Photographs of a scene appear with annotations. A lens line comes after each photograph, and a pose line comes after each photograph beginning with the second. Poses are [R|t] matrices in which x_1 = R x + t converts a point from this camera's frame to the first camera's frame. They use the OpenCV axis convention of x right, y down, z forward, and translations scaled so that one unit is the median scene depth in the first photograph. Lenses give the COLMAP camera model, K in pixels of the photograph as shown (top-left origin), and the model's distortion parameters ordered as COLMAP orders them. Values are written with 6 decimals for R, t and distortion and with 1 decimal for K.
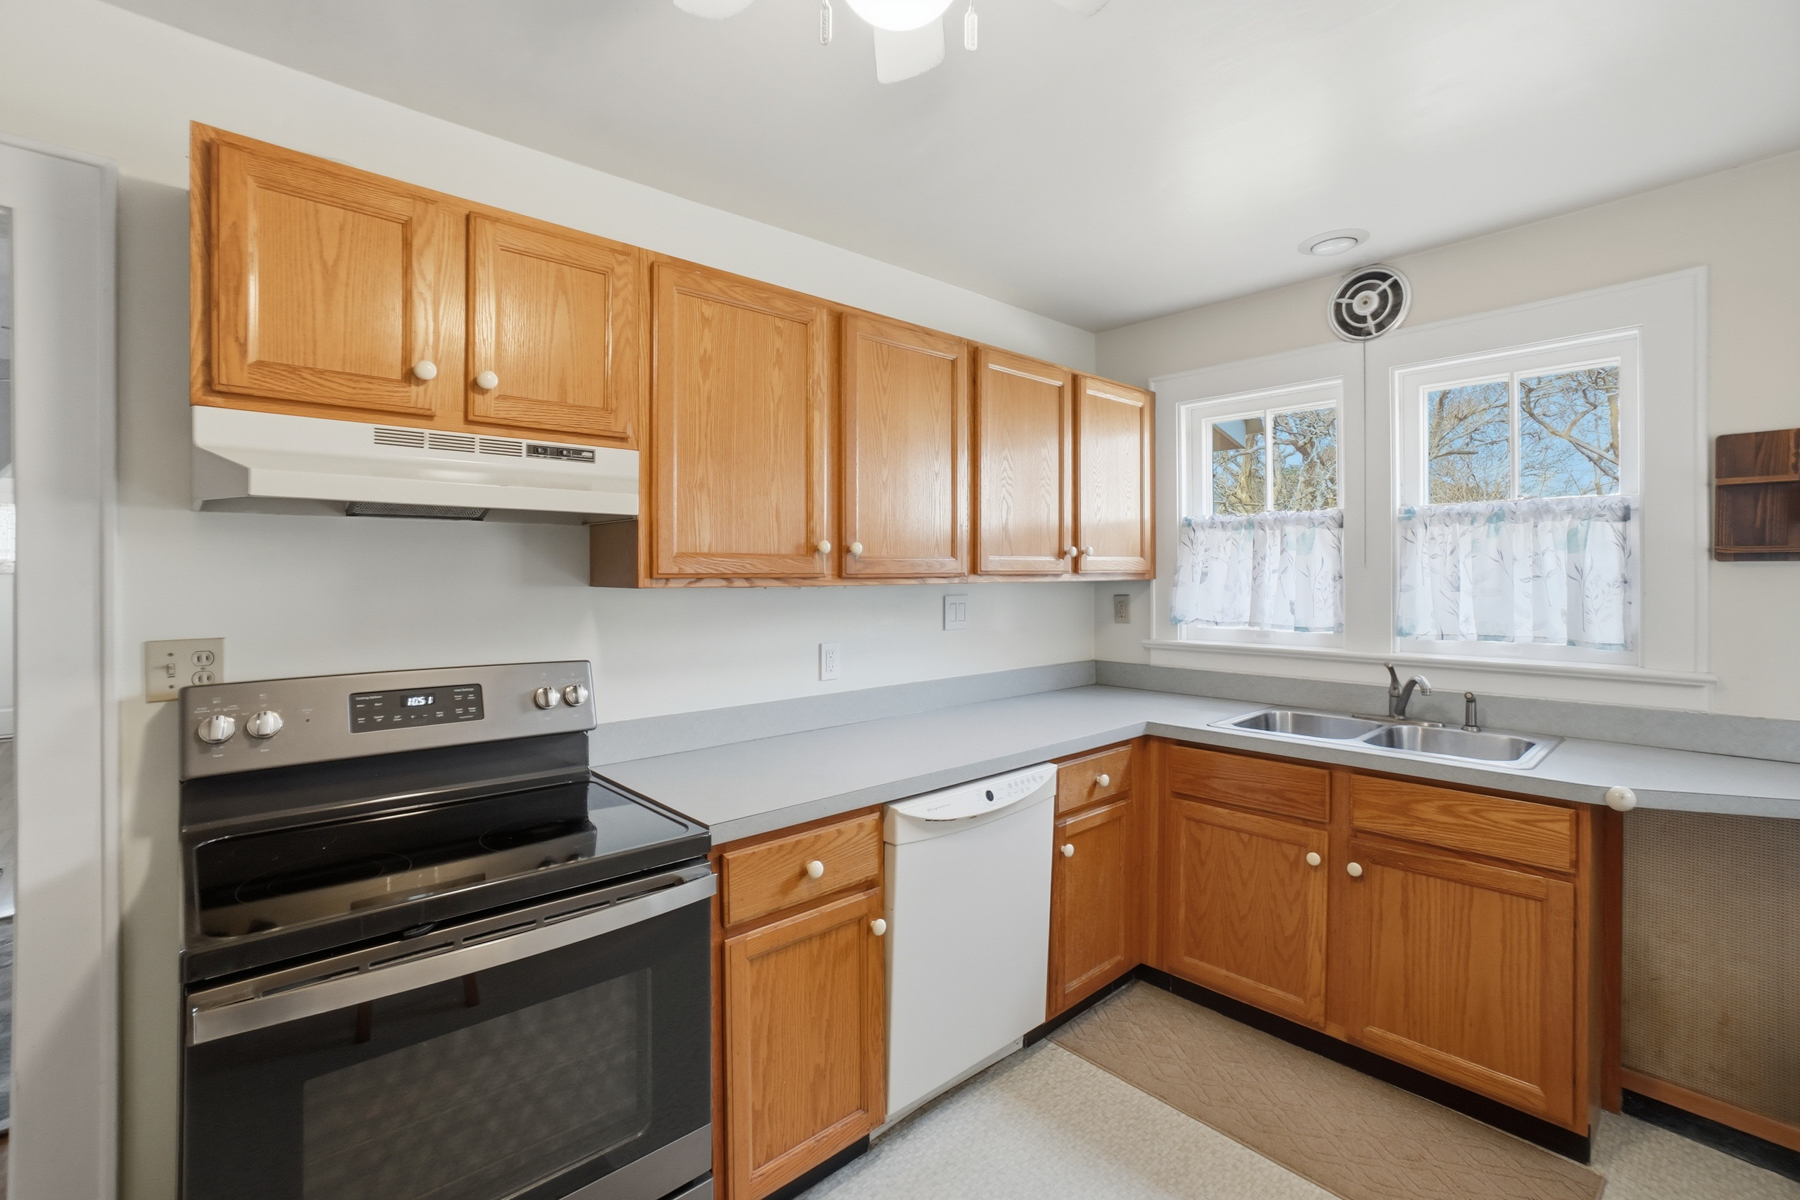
lens RADIAL K [[802.6, 0, 901.1], [0, 802.6, 570.7], [0, 0, 1]] dist [-0.032024, 0.000531]
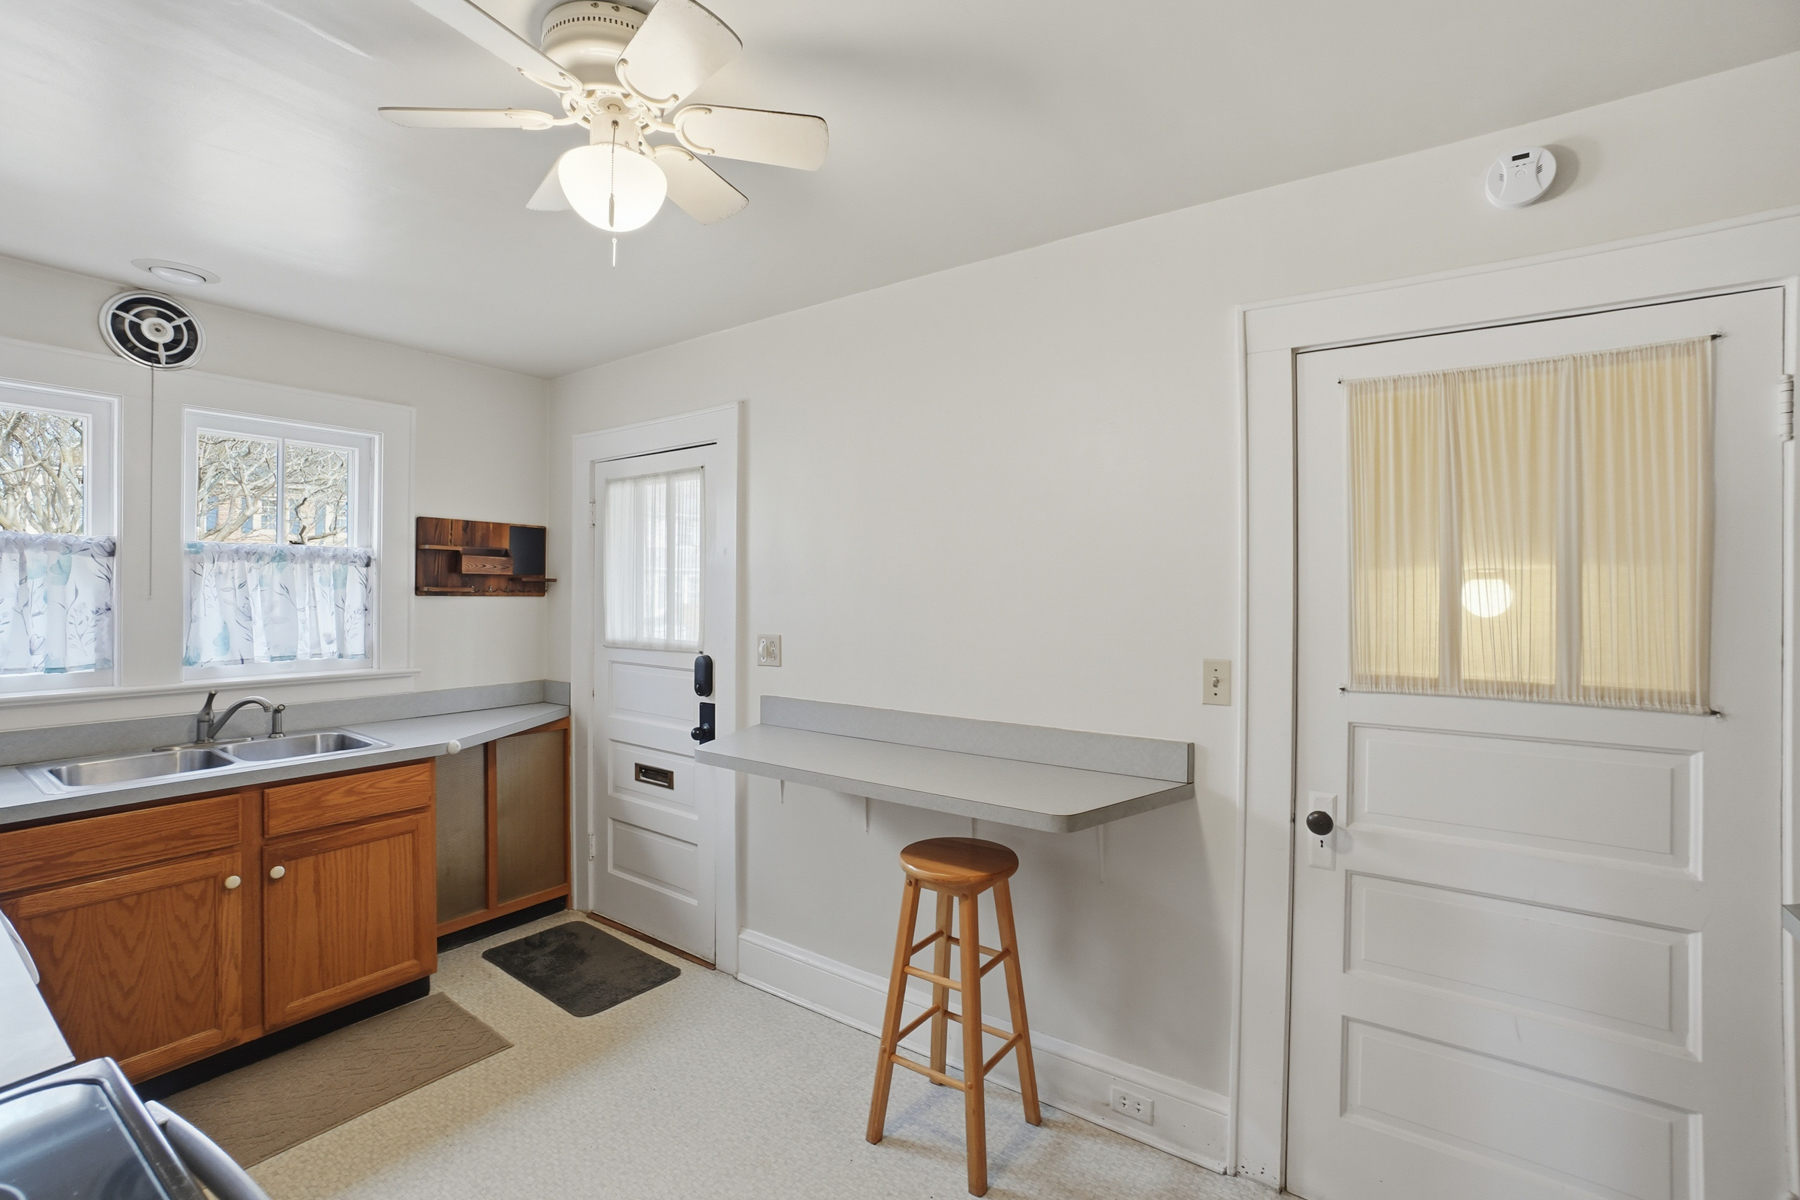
lens RADIAL K [[791.0, 0, 888.8], [0, 791.0, 593.2], [0, 0, 1]] dist [-0.044400, 0.017984]
pose [[-0.217275, -0.001460, 0.976109, -0.629541], [-0.010409, 0.999945, -0.000822, -0.023384], [-0.976055, -0.010339, -0.217279, 0.365805]]
